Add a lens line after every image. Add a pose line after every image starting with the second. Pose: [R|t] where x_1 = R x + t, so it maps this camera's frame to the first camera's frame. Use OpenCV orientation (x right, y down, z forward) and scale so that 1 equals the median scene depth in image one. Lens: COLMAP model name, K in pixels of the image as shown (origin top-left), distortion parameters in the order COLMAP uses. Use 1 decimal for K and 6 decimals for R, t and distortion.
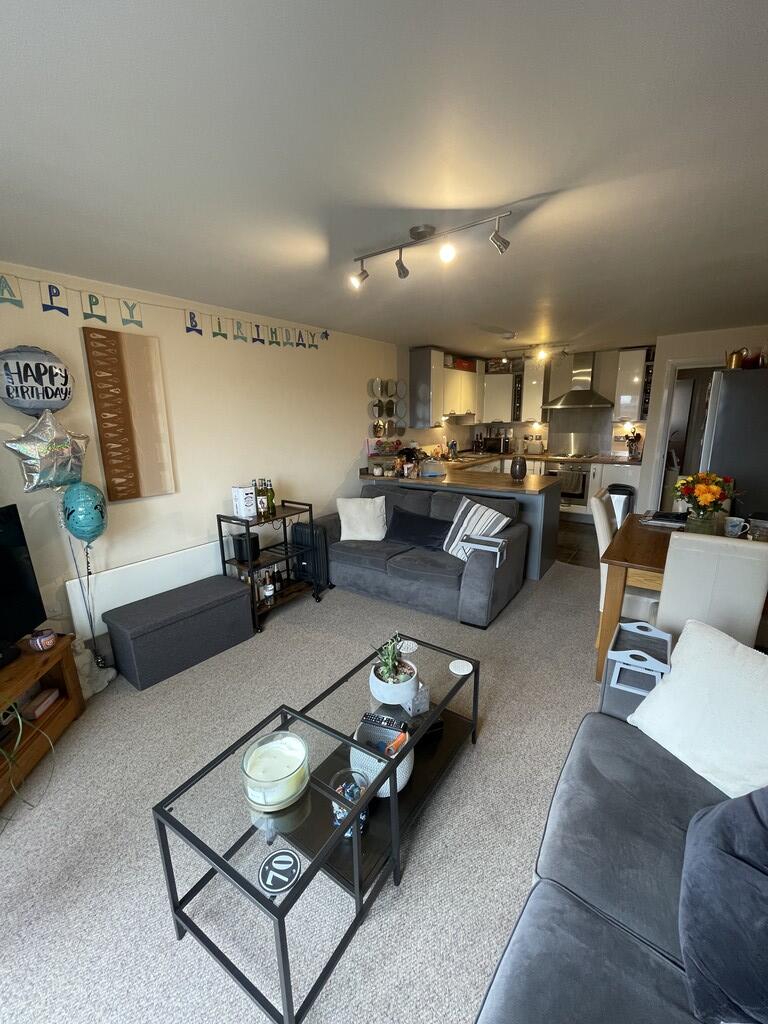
lens RADIAL K [[416.1, 0, 381.0], [0, 416.1, 511.0], [0, 0, 1]] dist [0.000538, -0.000116]
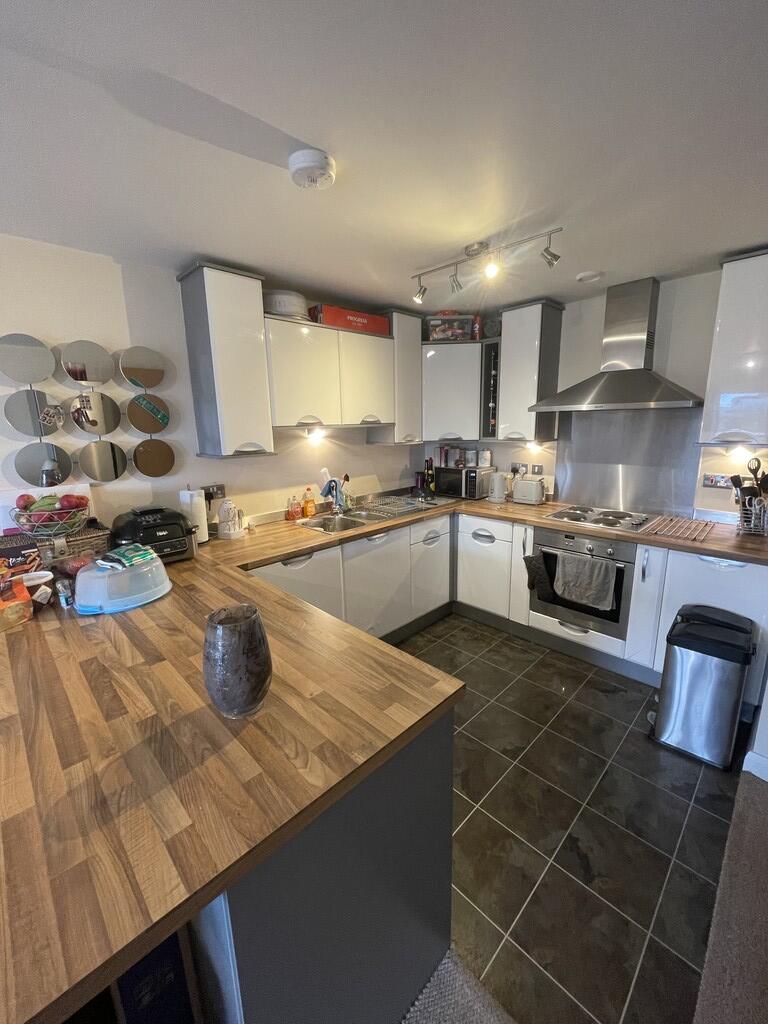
lens RADIAL K [[416.1, 0, 387.3], [0, 416.1, 510.7], [0, 0, 1]] dist [0.000538, -0.000116]
pose [[0.988202, 0.031316, -0.149923, 0.314663], [-0.033373, 0.999380, -0.011223, -0.131813], [0.149479, 0.016094, 0.988634, 0.545031]]
